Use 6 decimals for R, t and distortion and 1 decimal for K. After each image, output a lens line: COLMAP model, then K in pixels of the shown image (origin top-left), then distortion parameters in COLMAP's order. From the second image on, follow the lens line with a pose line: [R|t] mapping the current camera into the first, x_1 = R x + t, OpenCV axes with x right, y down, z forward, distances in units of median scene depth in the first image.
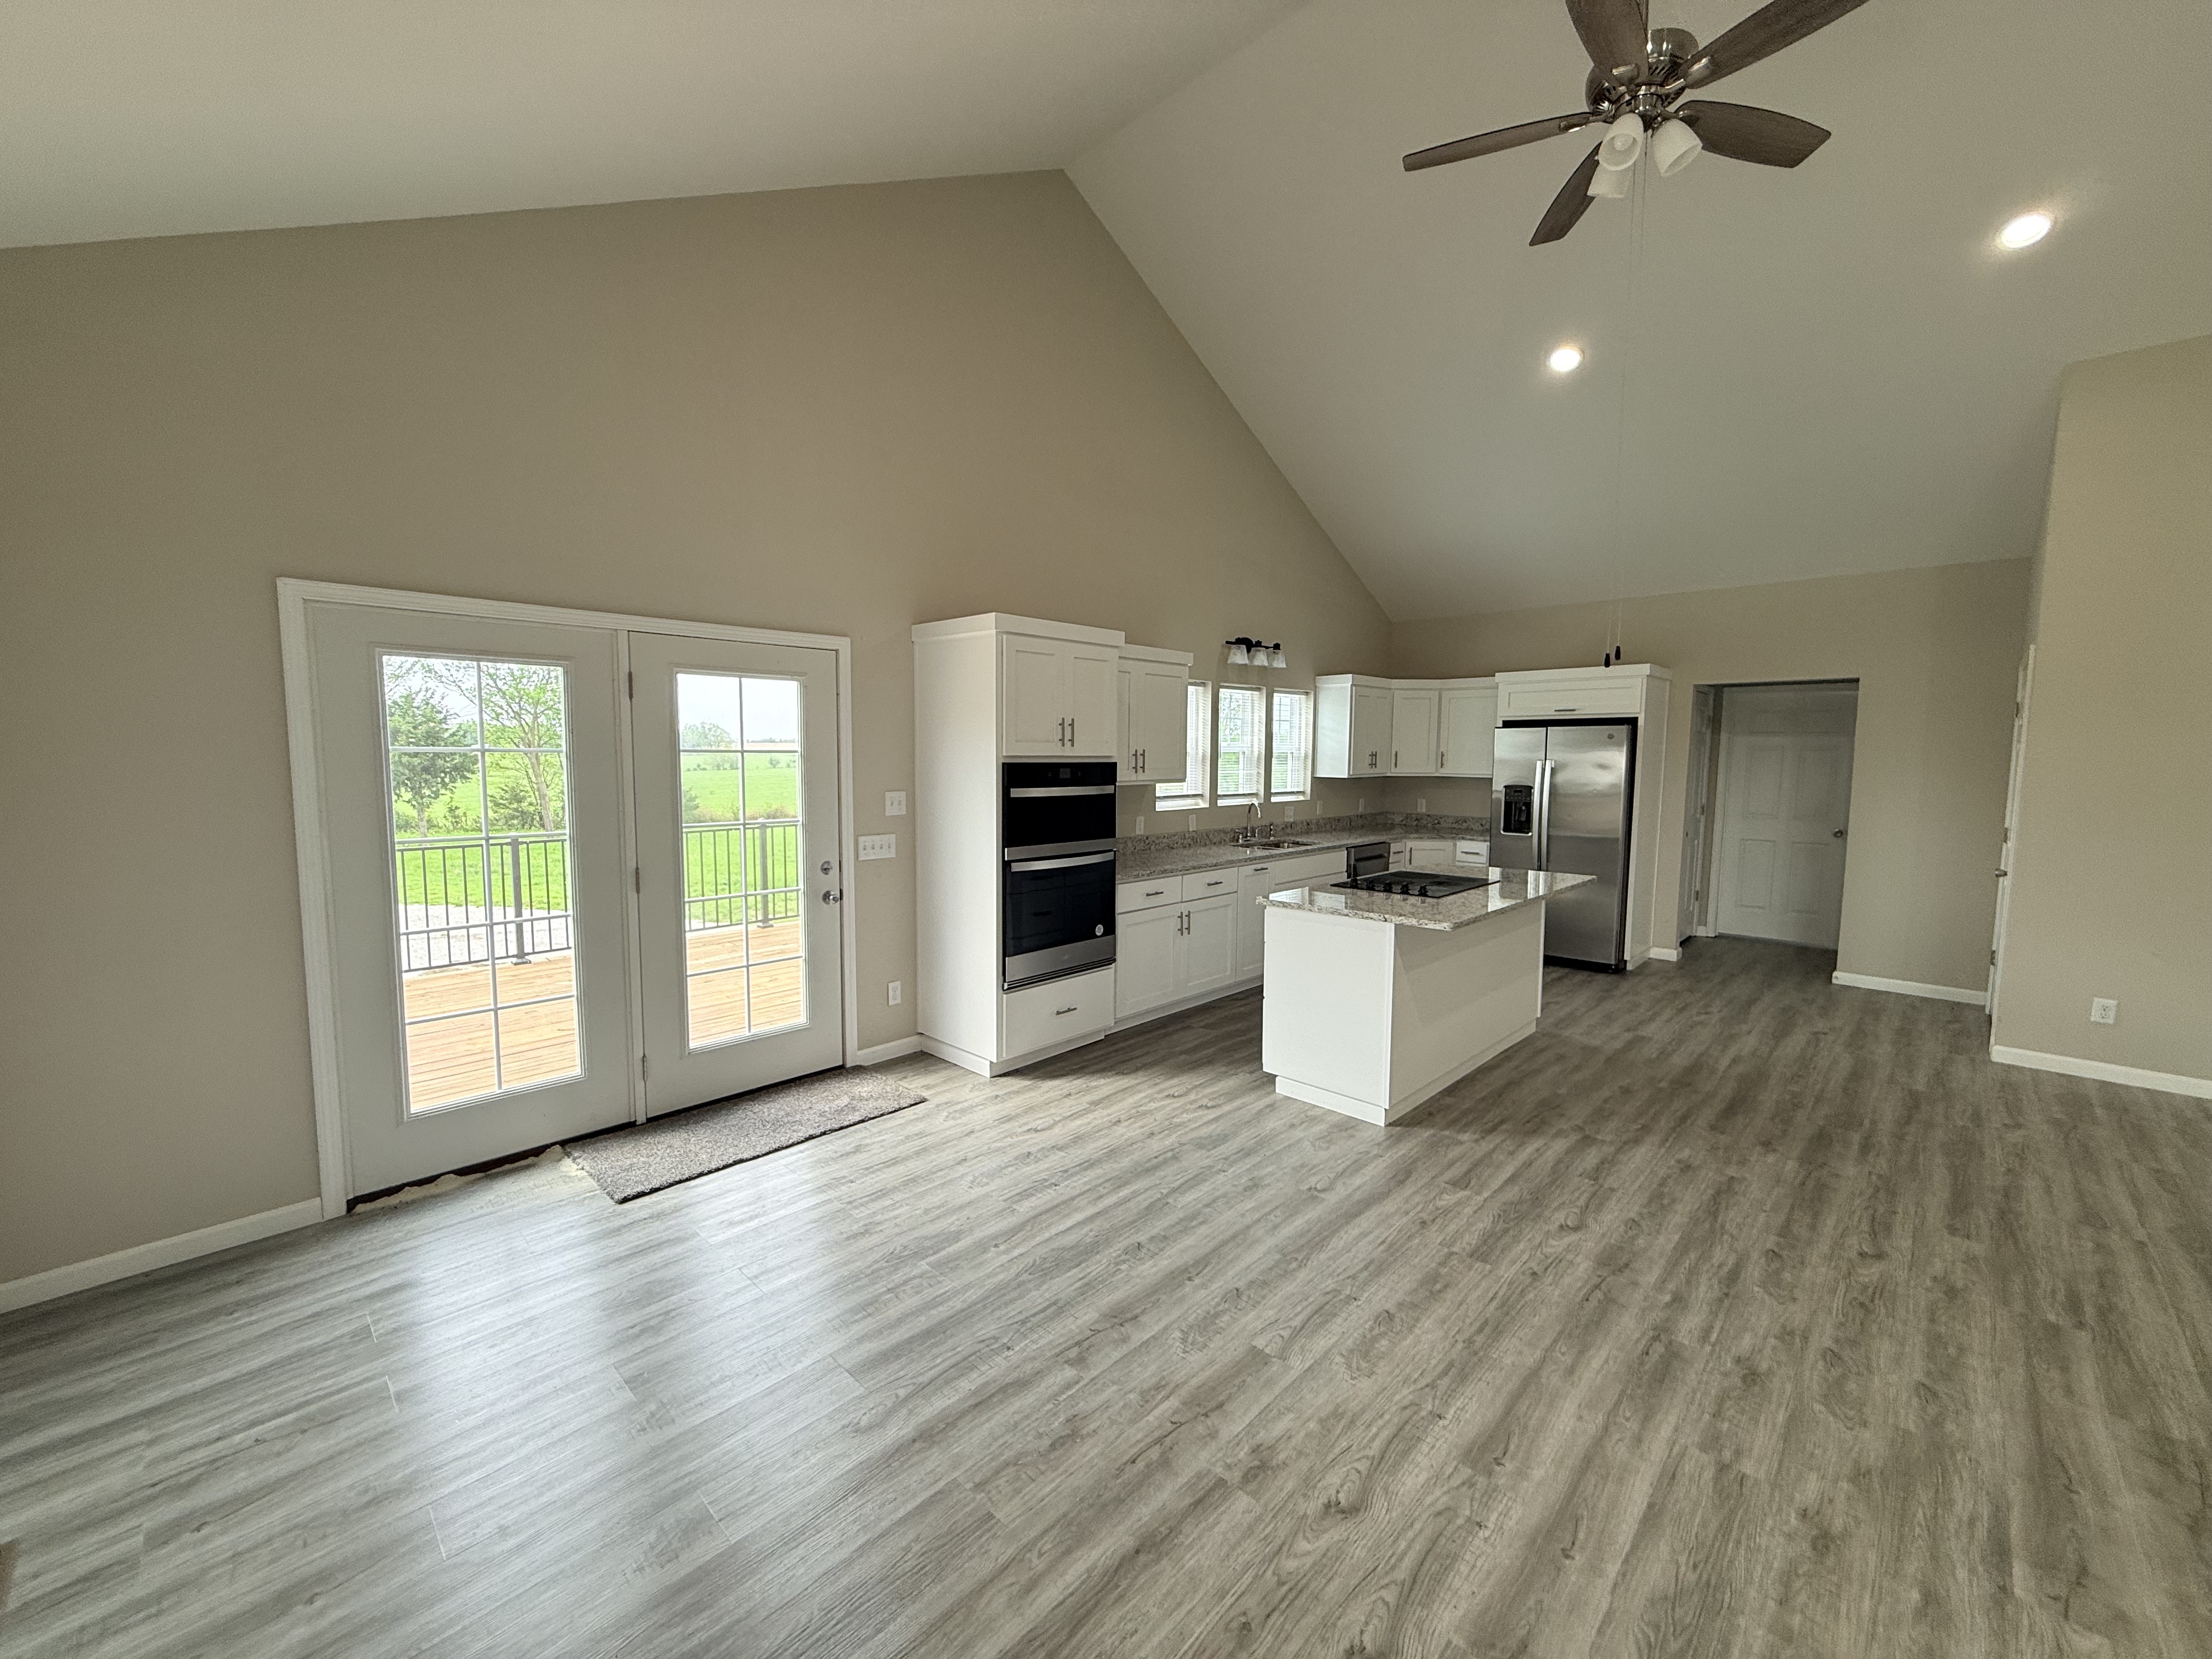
lens RADIAL K [[879.6, 0, 1098.6], [0, 879.6, 827.1], [0, 0, 1]] dist [0.002953, -0.000511]
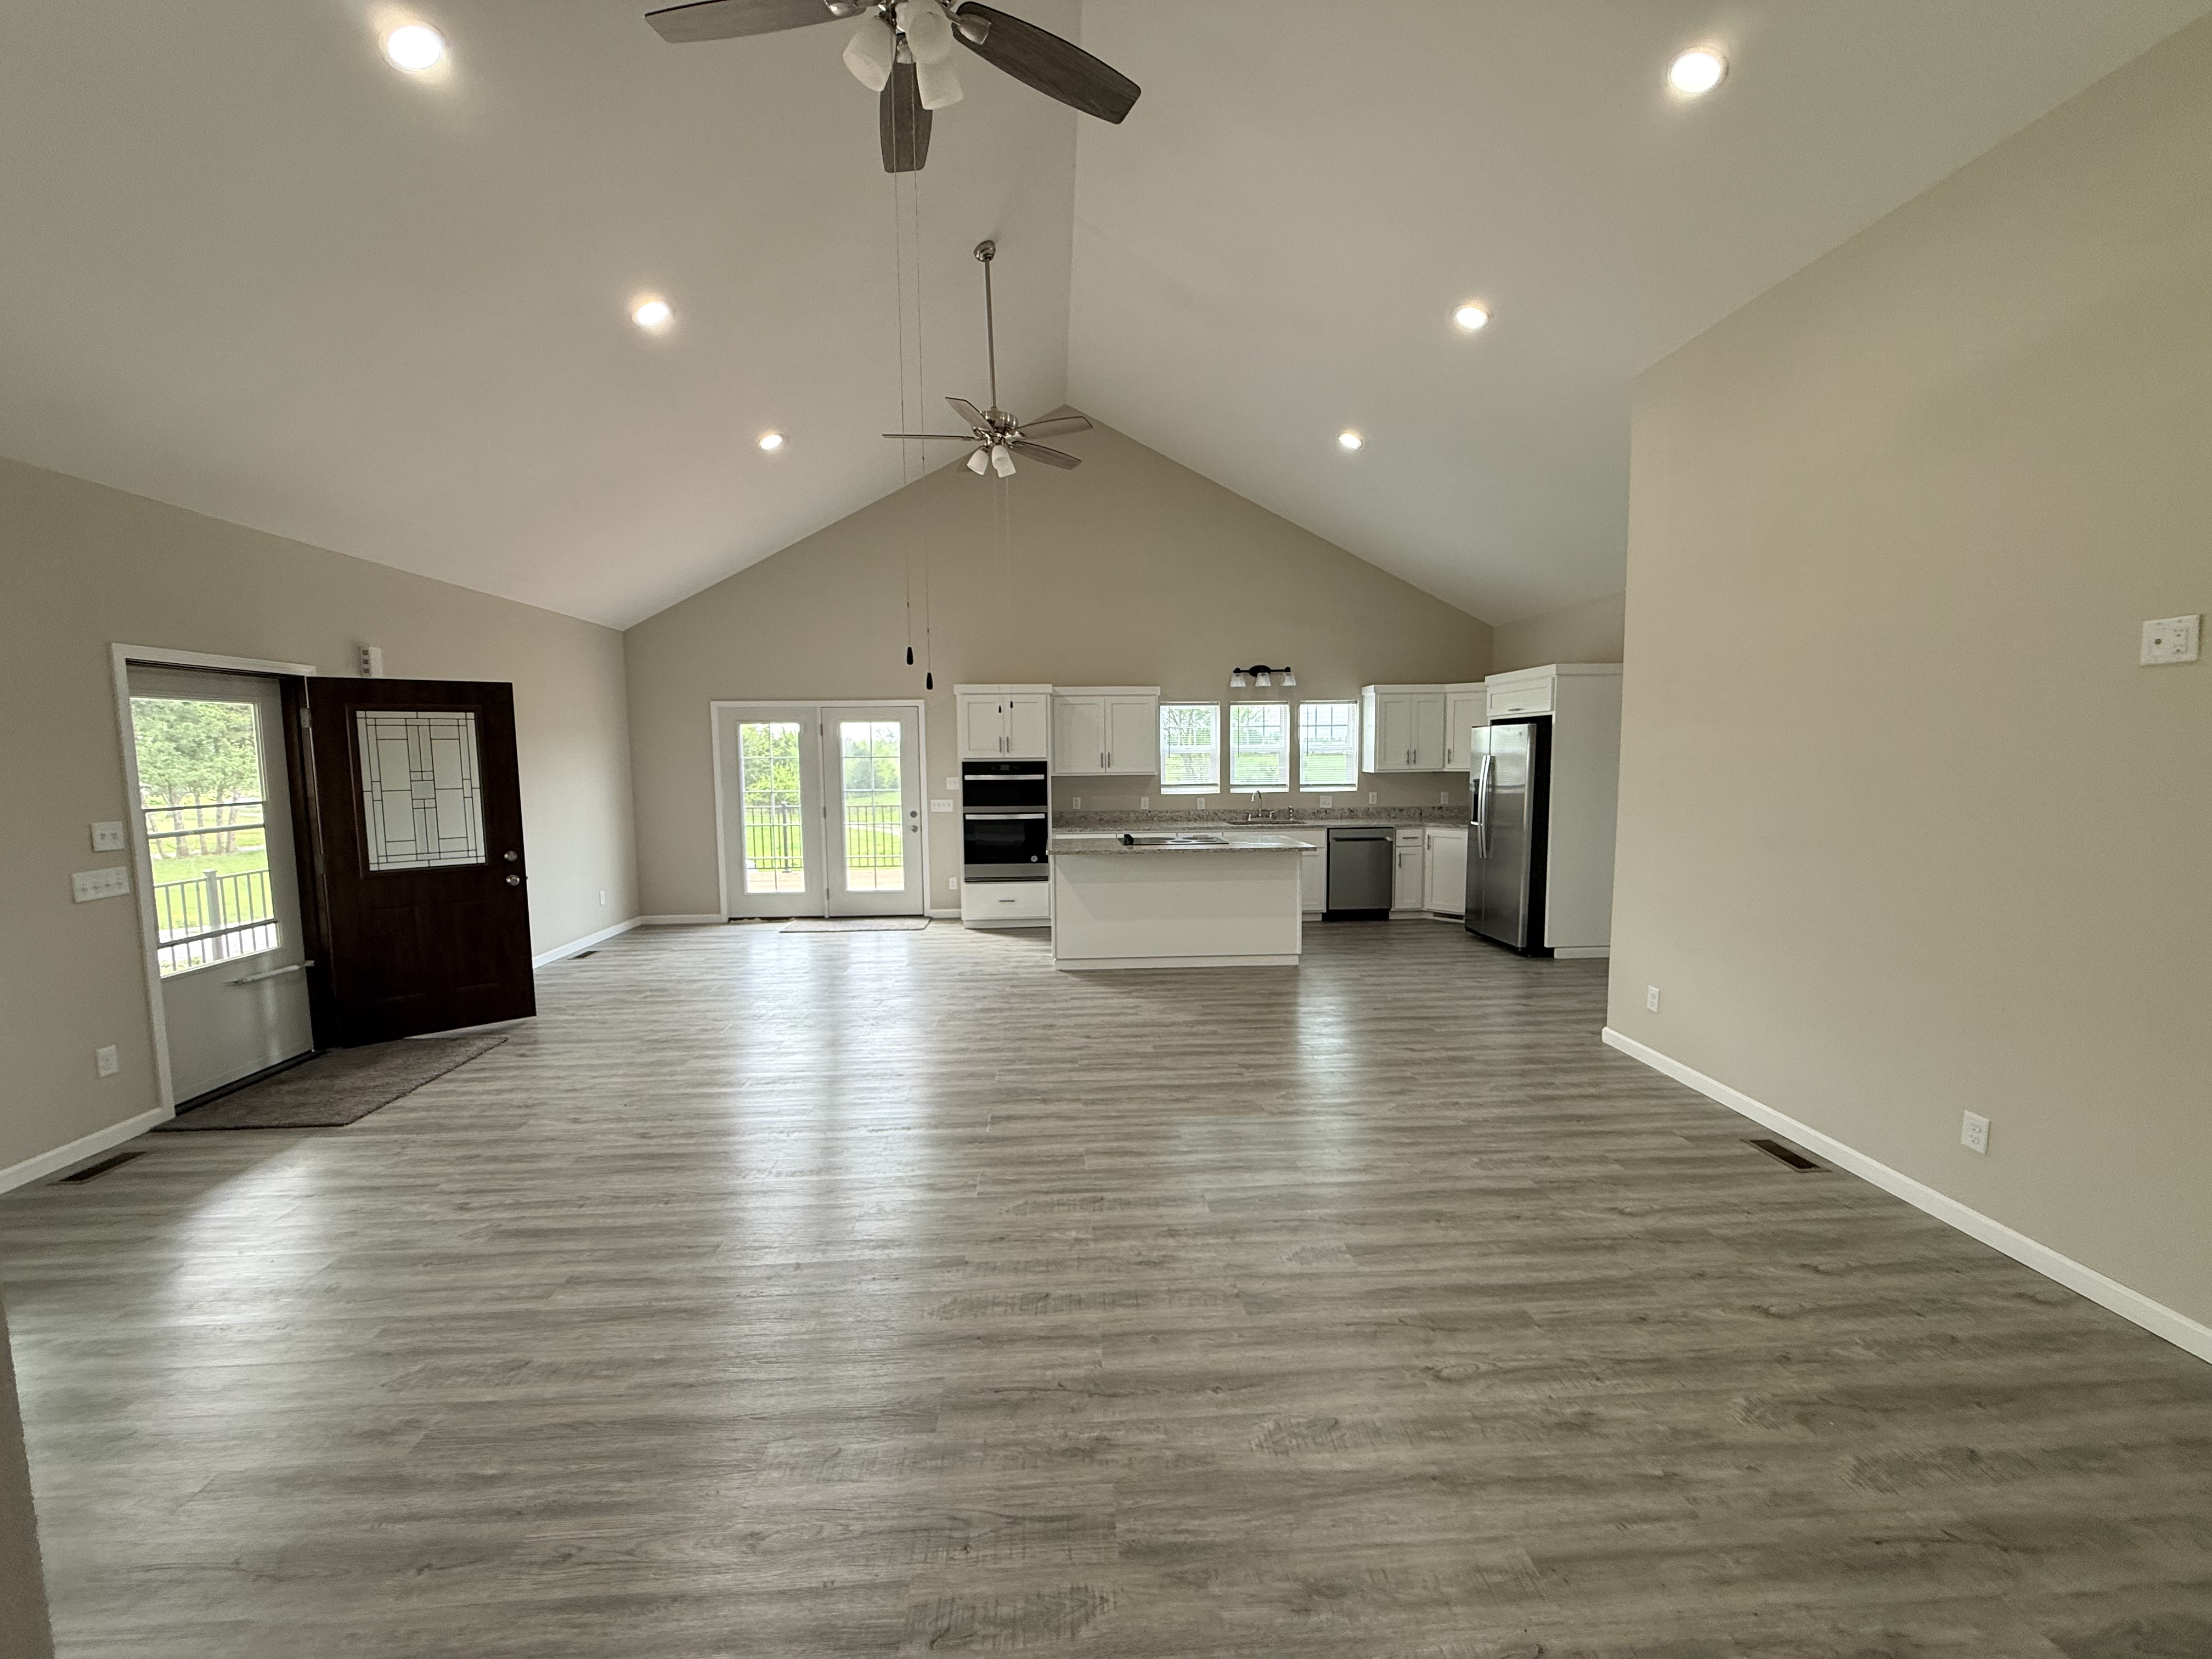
lens RADIAL K [[879.6, 0, 1097.6], [0, 879.6, 834.6], [0, 0, 1]] dist [0.002953, -0.000511]
pose [[0.734169, 0.051214, -0.677032, 1.245126], [-0.043788, 0.998647, 0.028059, 0.015878], [0.677553, 0.009045, 0.735418, -0.179767]]
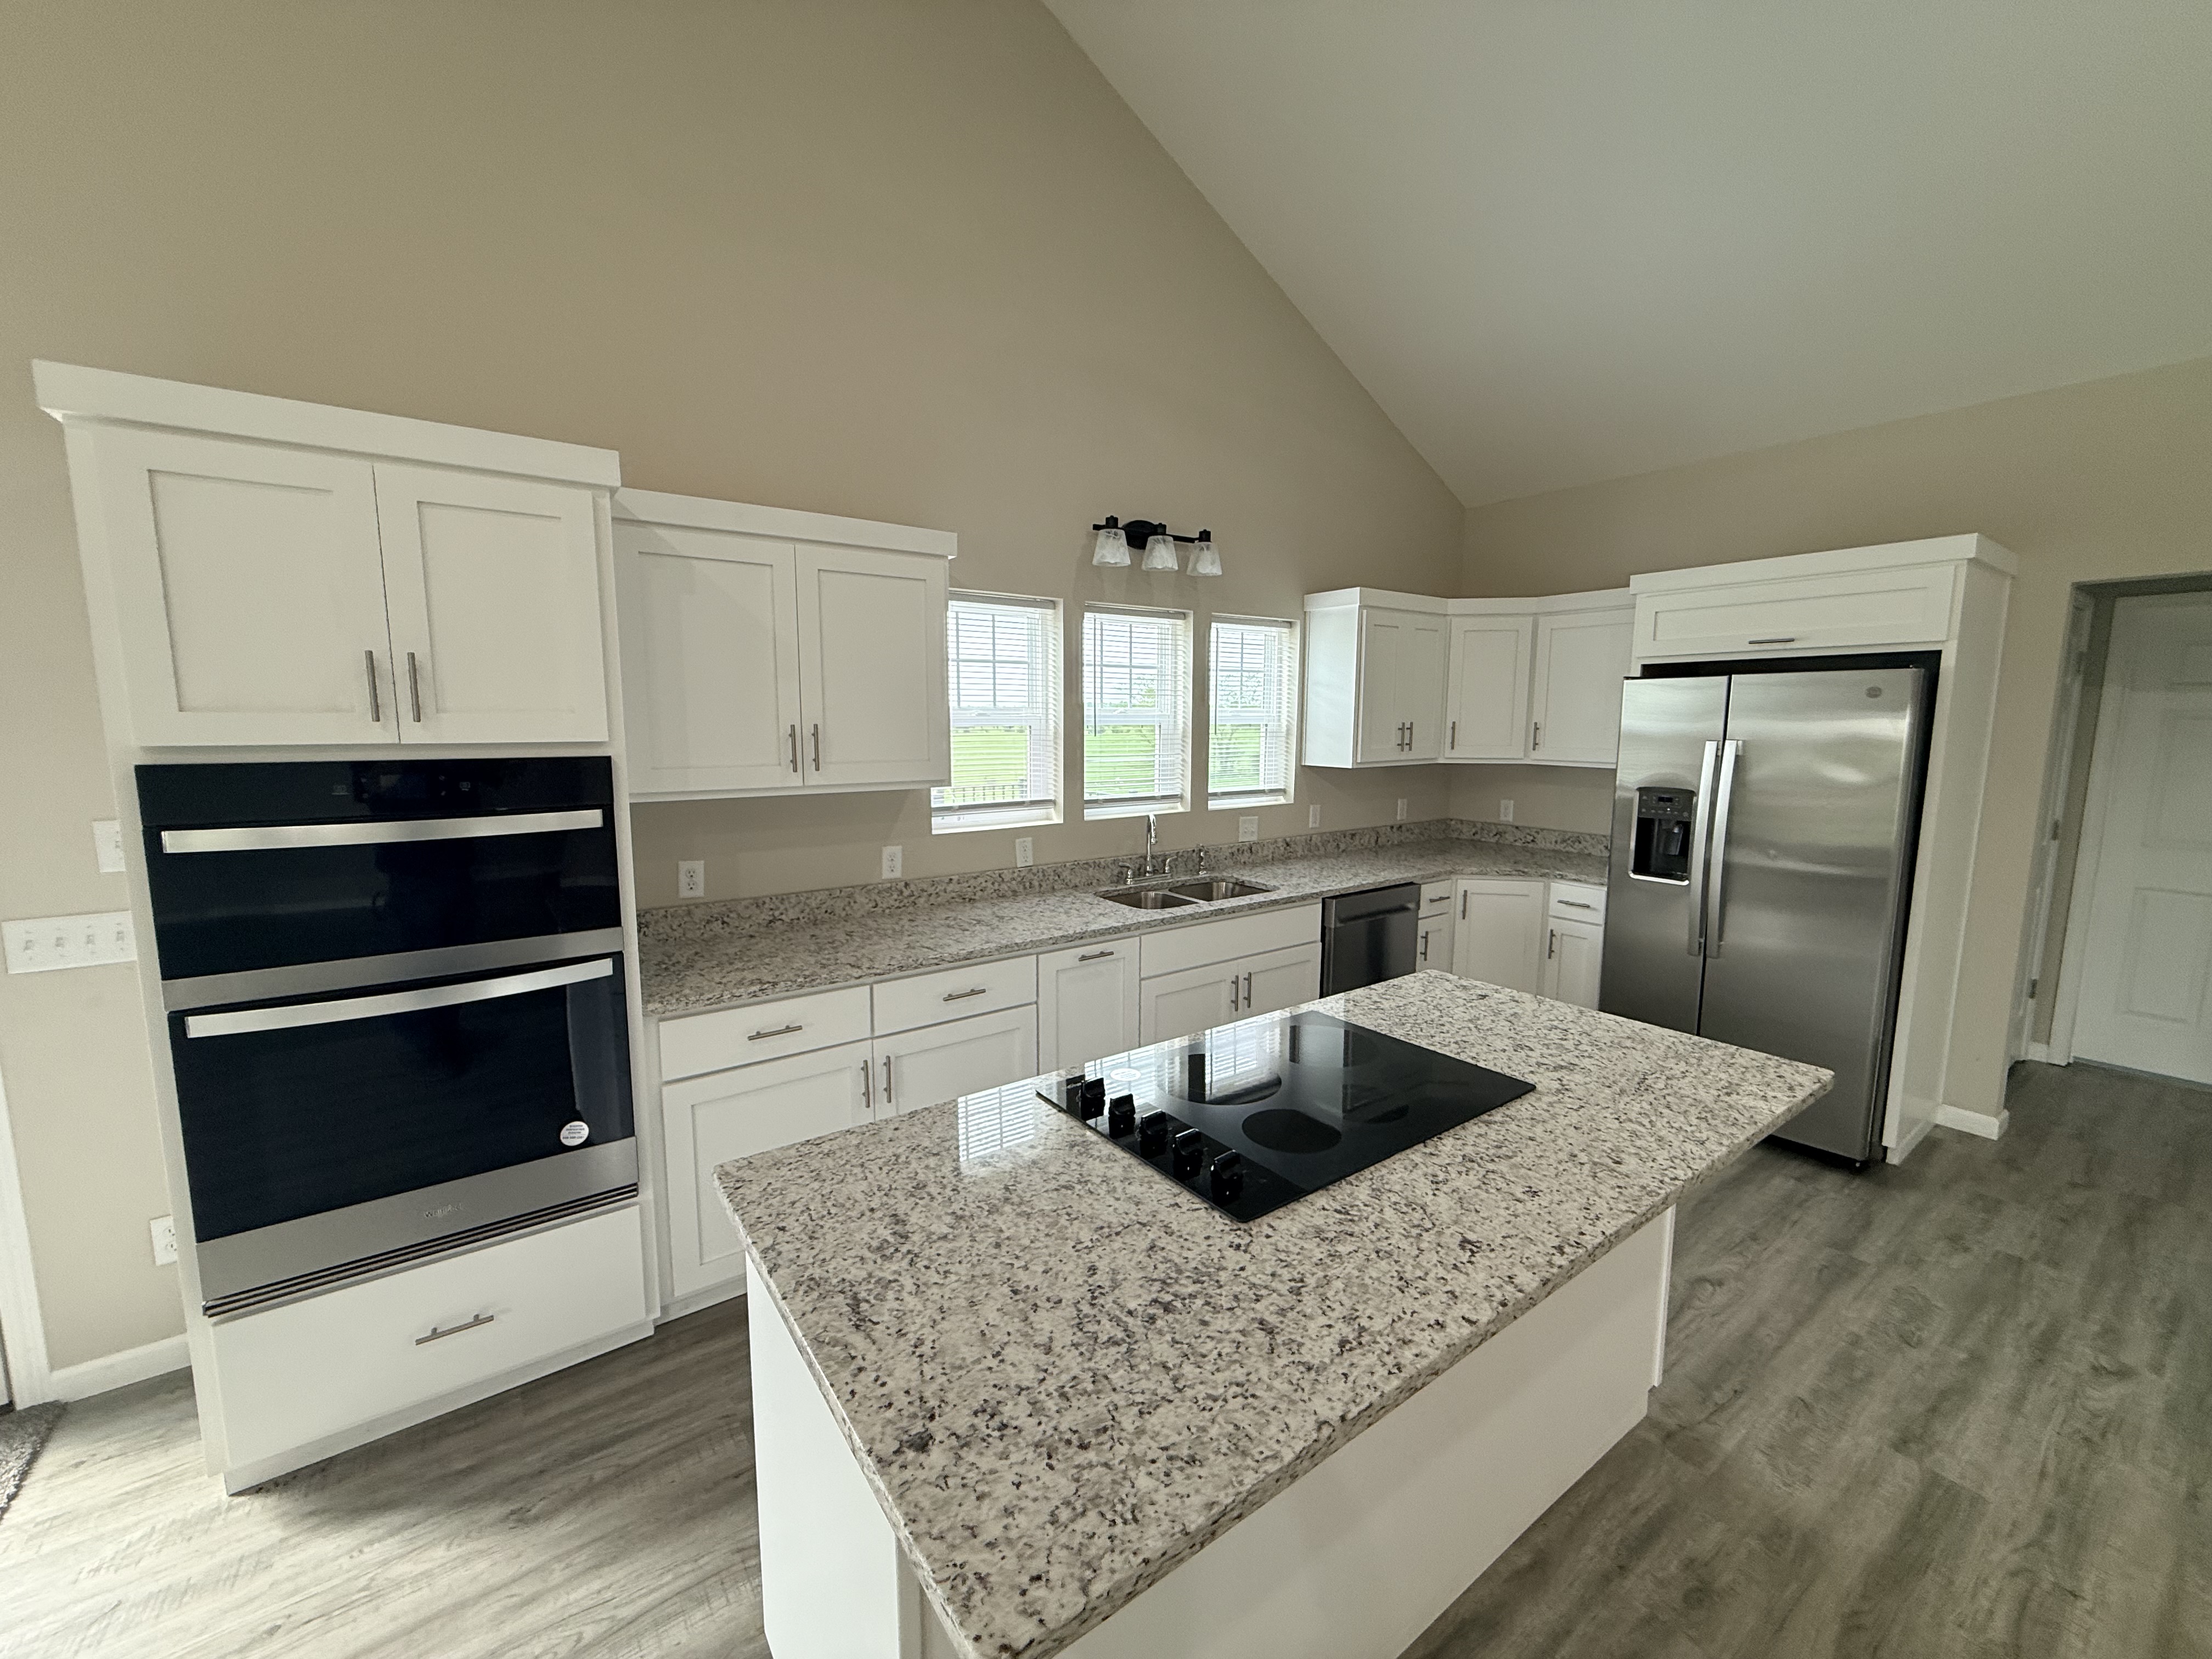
lens RADIAL K [[879.6, 0, 1101.7], [0, 879.6, 826.3], [0, 0, 1]] dist [0.002953, -0.000511]
pose [[0.985293, 0.017988, -0.169922, 0.335839], [-0.011528, 0.999175, 0.038929, -0.058651], [0.170482, -0.036398, 0.984688, 0.607236]]
